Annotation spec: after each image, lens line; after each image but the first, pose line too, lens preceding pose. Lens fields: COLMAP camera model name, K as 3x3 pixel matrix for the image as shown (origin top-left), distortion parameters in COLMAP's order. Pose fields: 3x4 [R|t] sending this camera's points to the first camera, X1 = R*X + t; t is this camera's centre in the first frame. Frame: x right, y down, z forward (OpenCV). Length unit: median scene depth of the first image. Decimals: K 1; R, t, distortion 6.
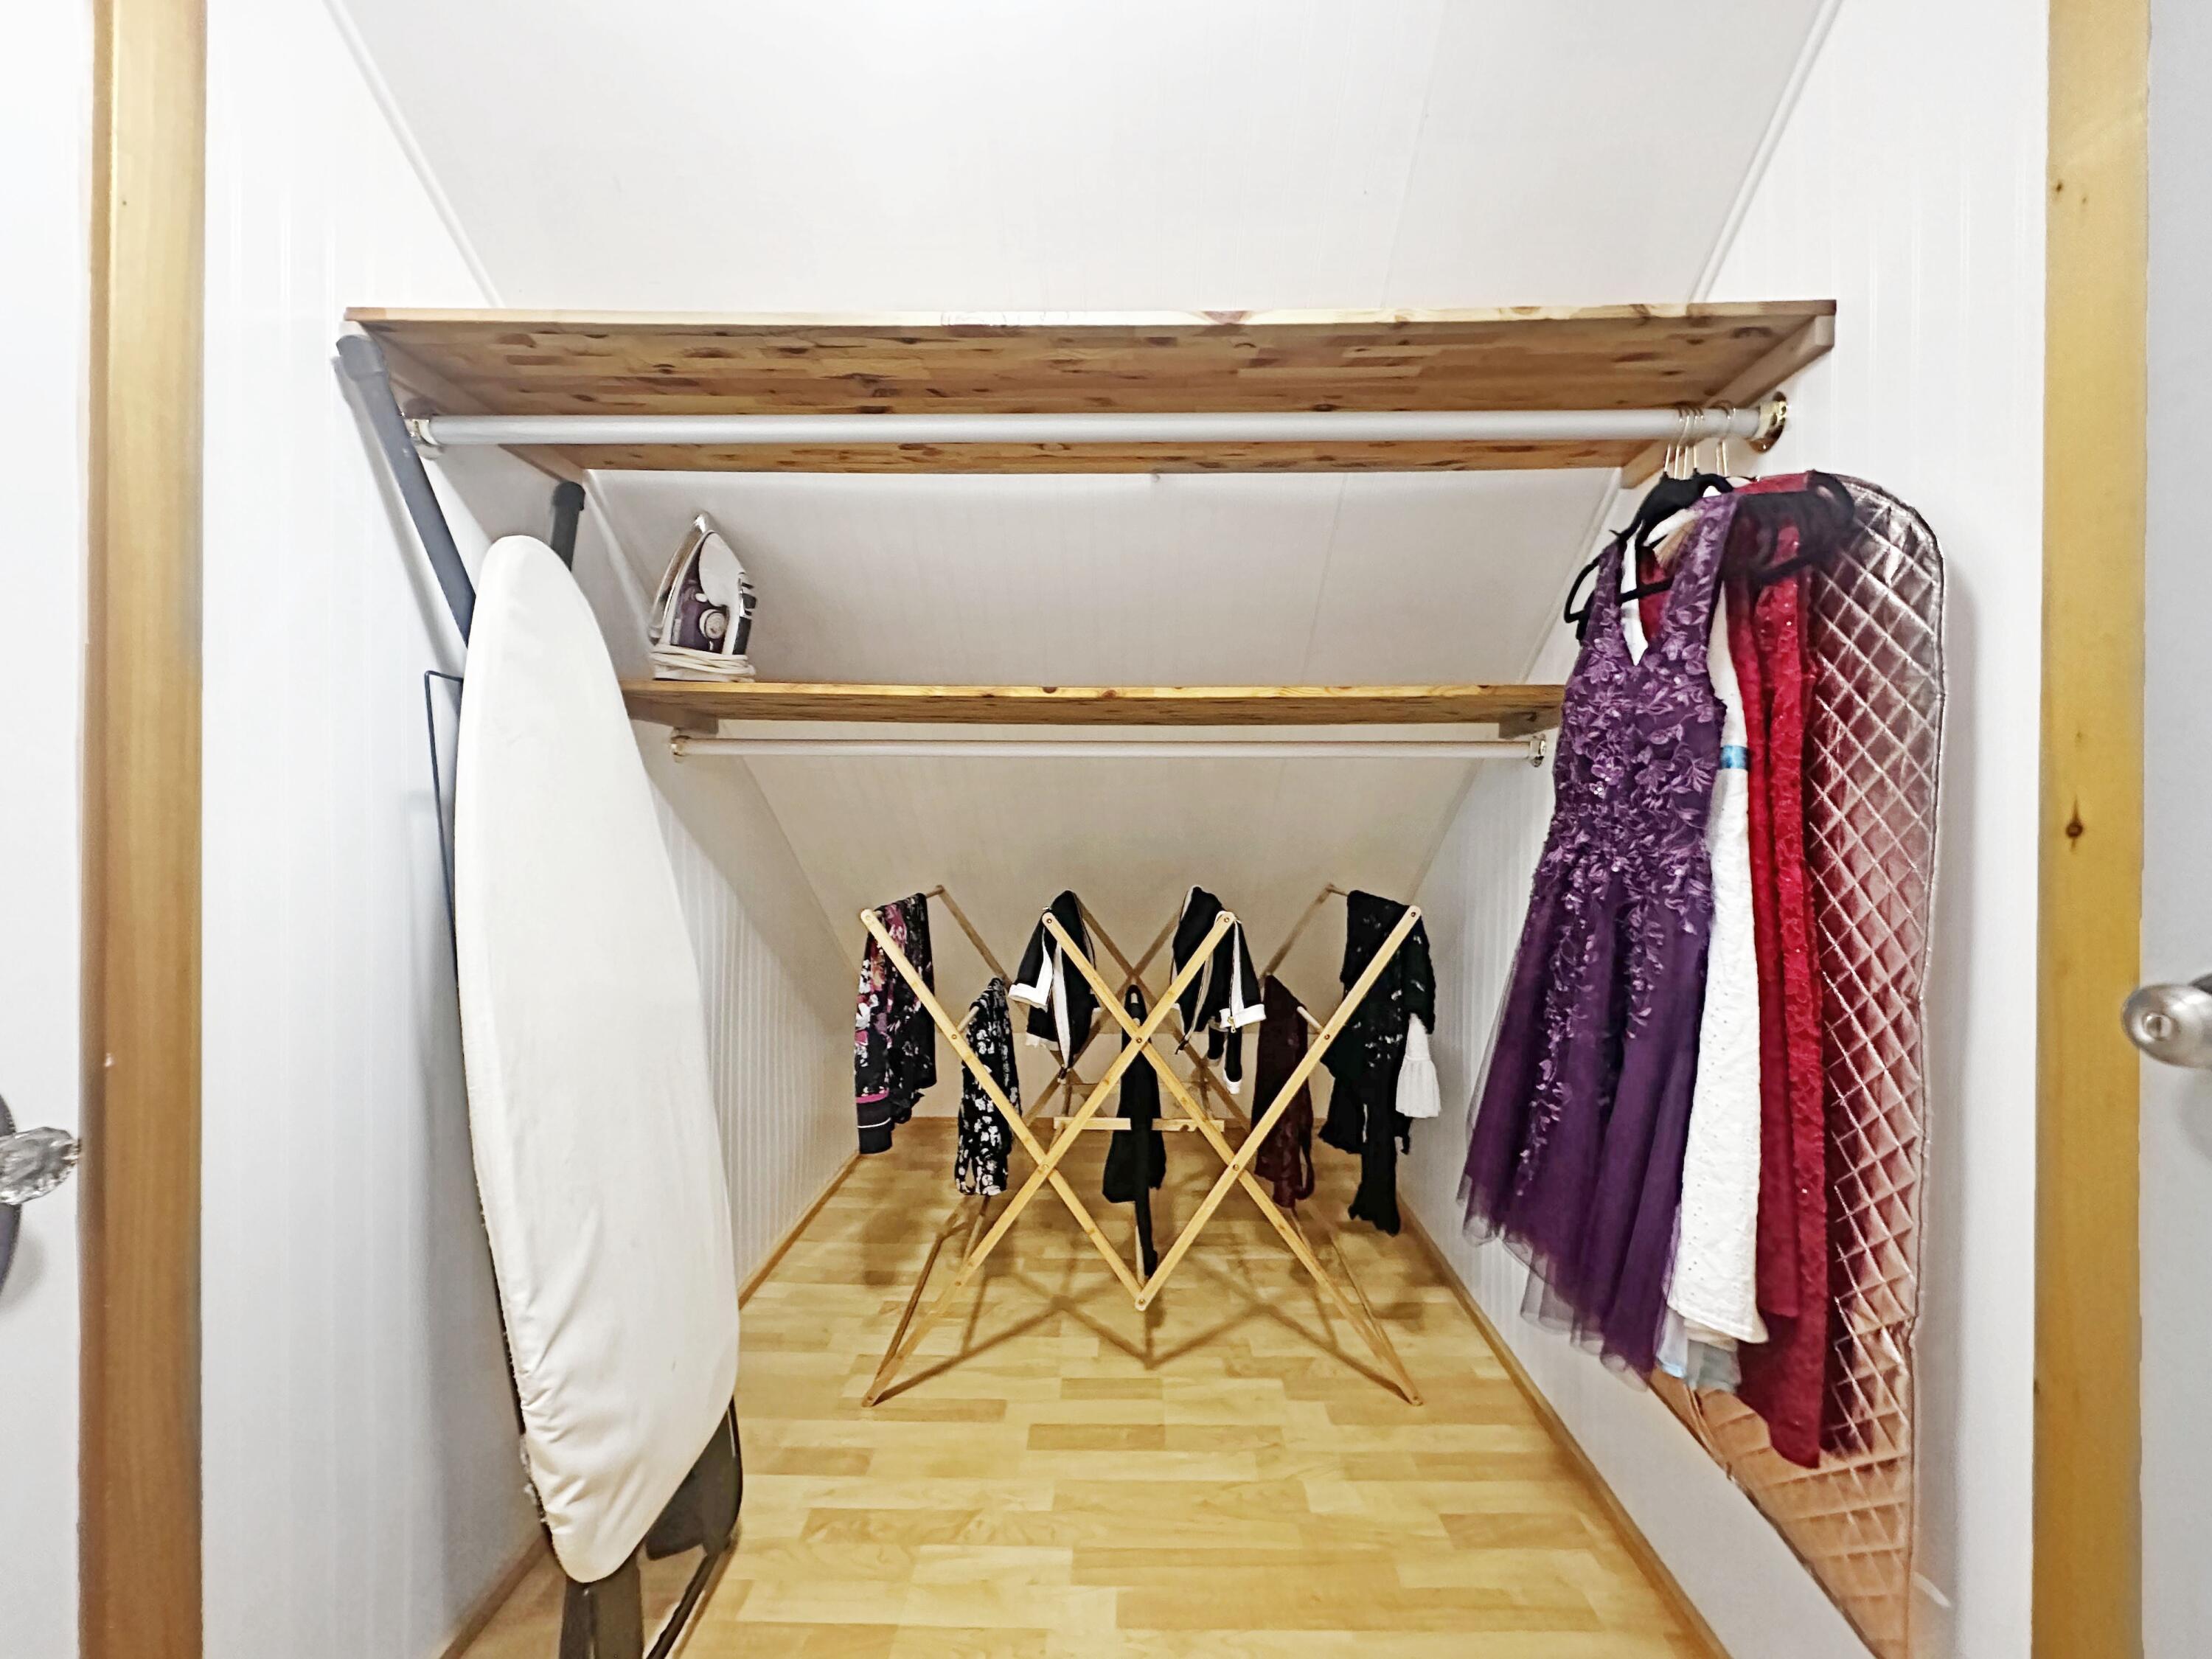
lens RADIAL K [[881.4, 0, 1109.5], [0, 881.4, 829.3], [0, 0, 1]] dist [0.001532, 0.000200]
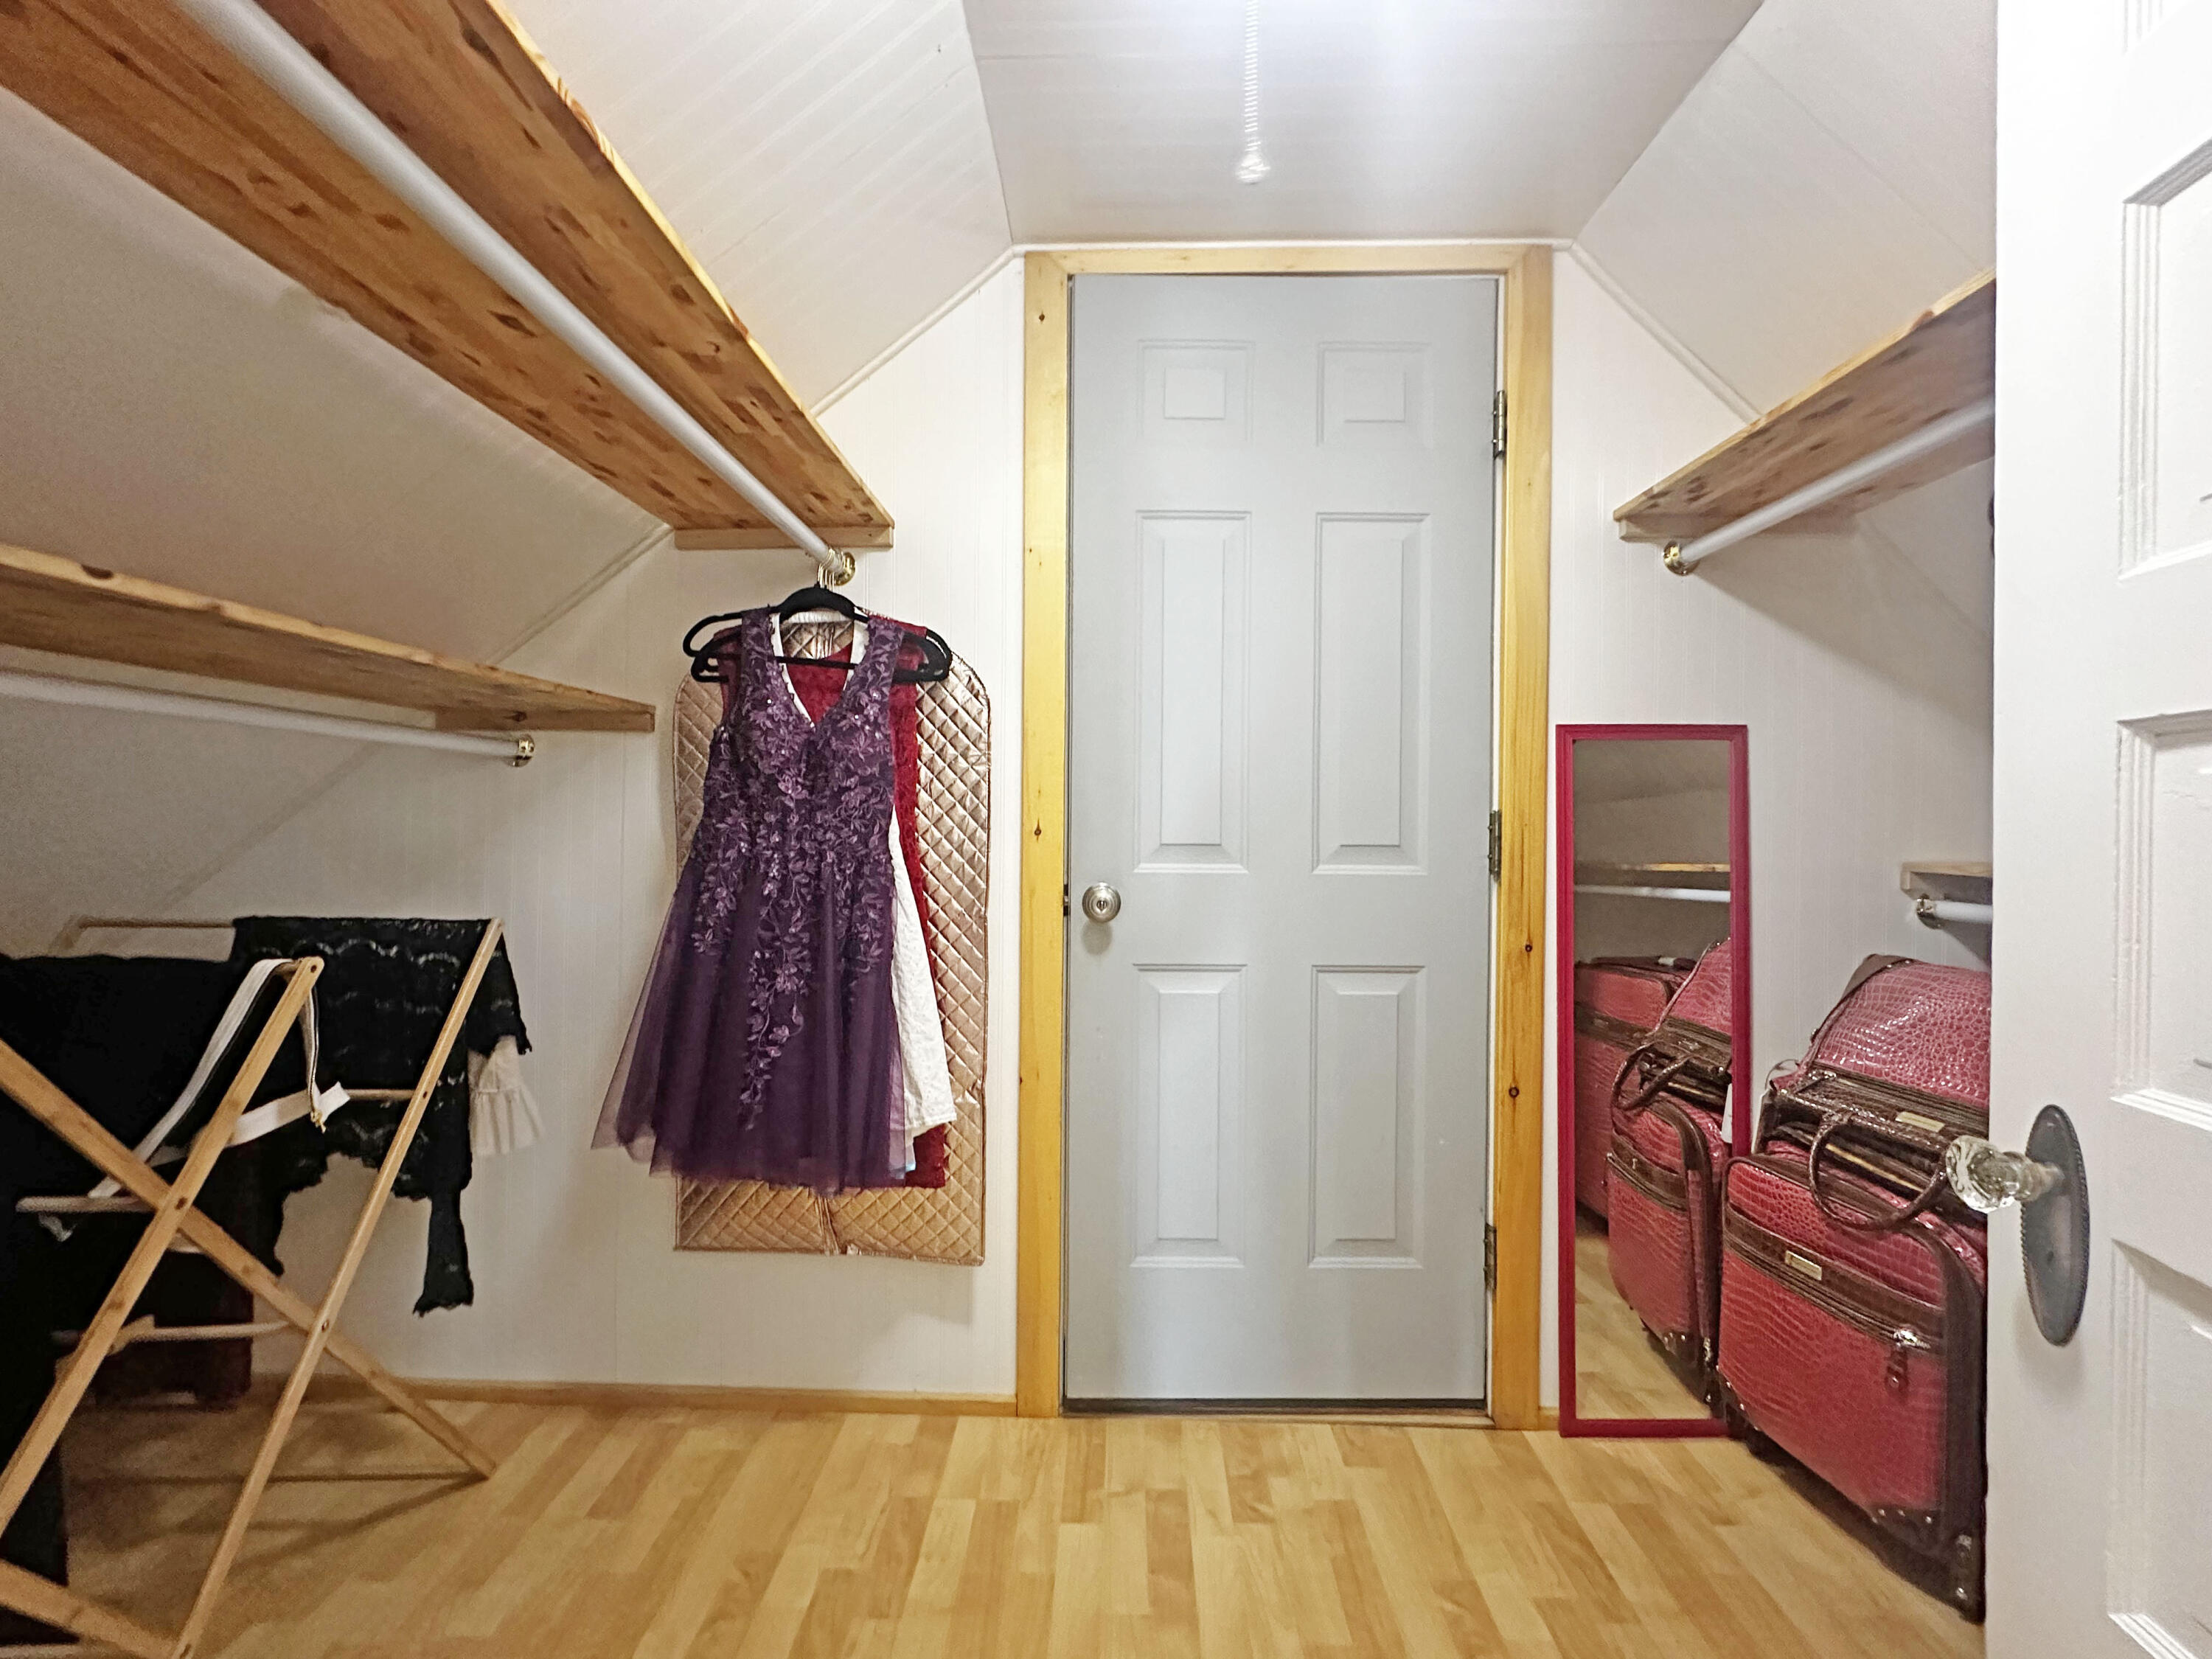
lens RADIAL K [[881.4, 0, 1109.5], [0, 881.4, 833.0], [0, 0, 1]] dist [0.001532, 0.000200]
pose [[-0.004409, -0.009074, 0.999949, -0.808248], [-0.002059, 0.999957, 0.009065, -0.011727], [-0.999988, -0.002019, -0.004427, 0.536246]]
